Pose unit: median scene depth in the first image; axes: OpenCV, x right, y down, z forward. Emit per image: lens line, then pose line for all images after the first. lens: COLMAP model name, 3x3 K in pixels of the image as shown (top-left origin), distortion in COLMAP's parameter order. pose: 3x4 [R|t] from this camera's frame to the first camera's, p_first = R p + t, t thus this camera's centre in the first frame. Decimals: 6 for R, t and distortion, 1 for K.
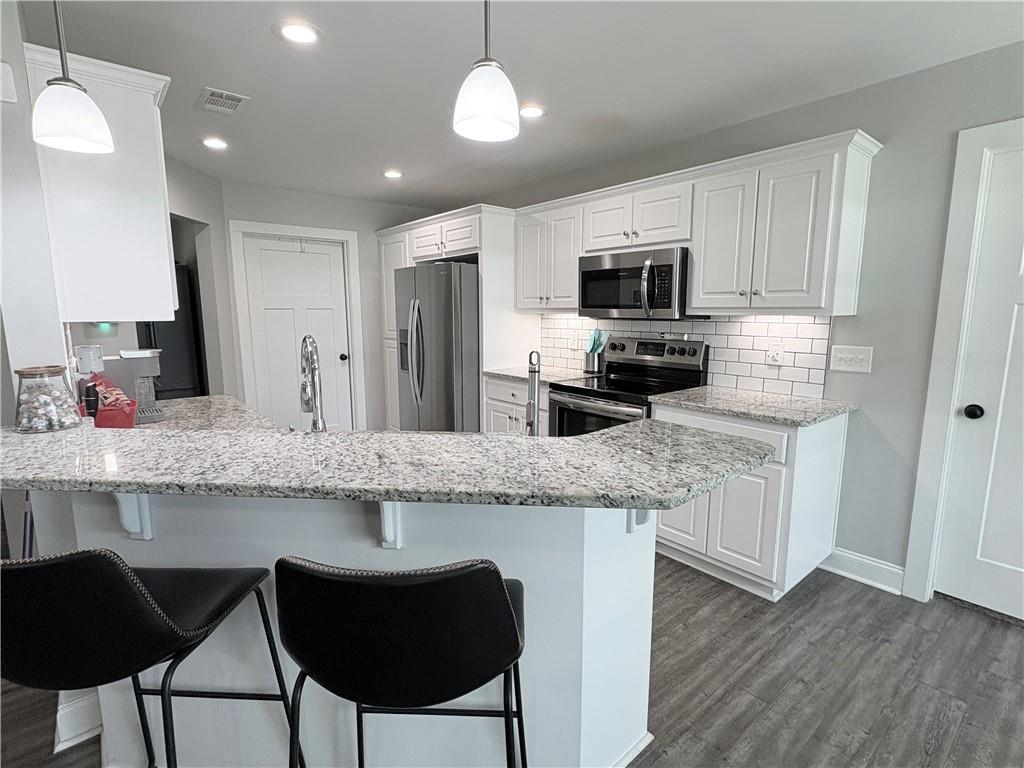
lens RADIAL K [[498.2, 0, 513.5], [0, 498.2, 382.6], [0, 0, 1]] dist [0.002393, 0.000547]
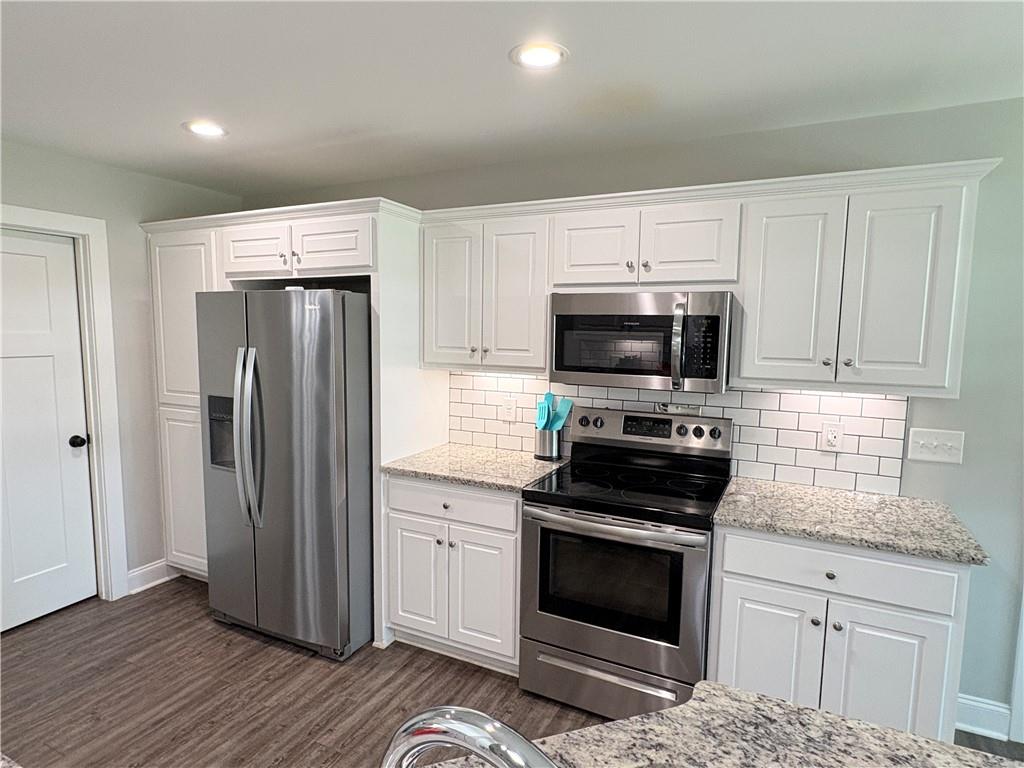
lens RADIAL K [[568.4, 0, 510.1], [0, 568.4, 386.8], [0, 0, 1]] dist [-0.003433, 0.002878]
pose [[0.916615, -0.026374, 0.398900, -0.213366], [0.042564, 0.998588, -0.031783, -0.102080], [-0.397499, 0.046111, 0.916443, 0.321802]]
